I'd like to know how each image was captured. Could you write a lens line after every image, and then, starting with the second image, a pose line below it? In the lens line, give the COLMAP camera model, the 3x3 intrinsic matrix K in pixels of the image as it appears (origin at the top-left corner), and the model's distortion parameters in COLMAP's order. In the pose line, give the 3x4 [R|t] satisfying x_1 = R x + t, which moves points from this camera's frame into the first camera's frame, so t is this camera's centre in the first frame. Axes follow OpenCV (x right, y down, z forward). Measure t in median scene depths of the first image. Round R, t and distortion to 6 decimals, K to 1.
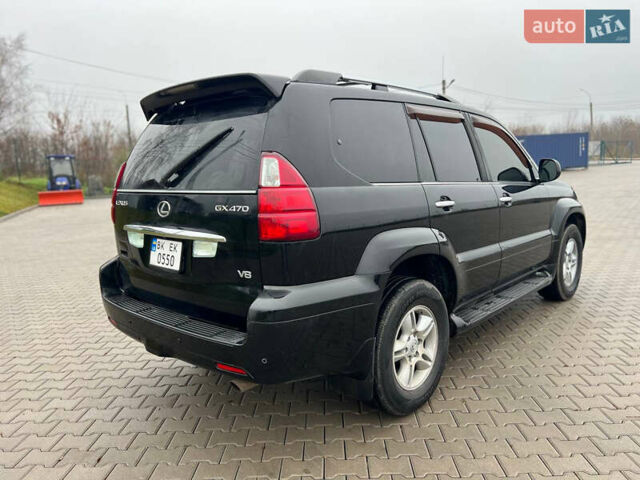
lens RADIAL K [[478.0, 0, 320.0], [0, 478.0, 240.0], [0, 0, 1]] dist [0.078910, -0.098125]
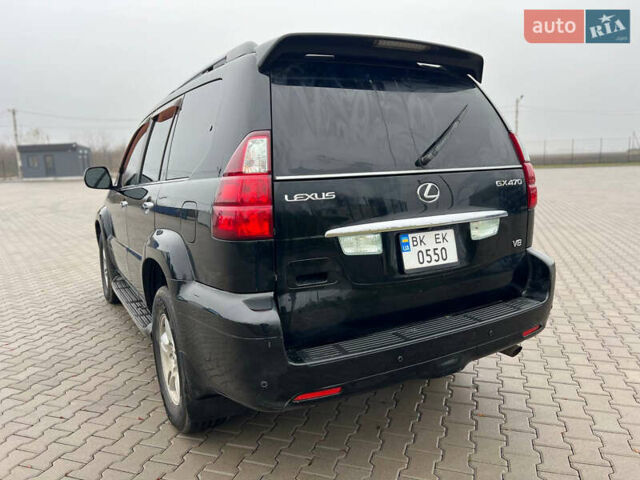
lens RADIAL K [[478.0, 0, 320.0], [0, 478.0, 240.0], [0, 0, 1]] dist [0.078910, -0.098125]
pose [[0.315123, -0.123882, 0.940931, -1.148043], [0.159520, 0.984252, 0.076162, -0.077389], [-0.935548, 0.126097, 0.329923, 0.918851]]
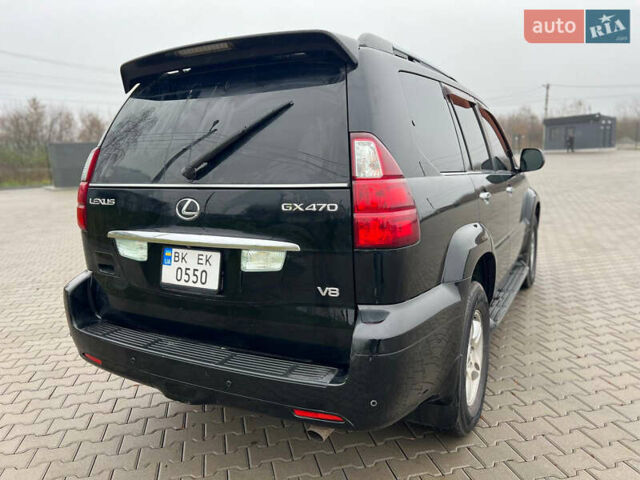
lens RADIAL K [[478.0, 0, 320.0], [0, 478.0, 240.0], [0, 0, 1]] dist [0.078910, -0.098125]
pose [[0.969844, -0.038720, 0.240633, -0.307536], [0.034330, 0.999159, 0.022411, -0.025985], [-0.241298, -0.013474, 0.970358, 0.220098]]
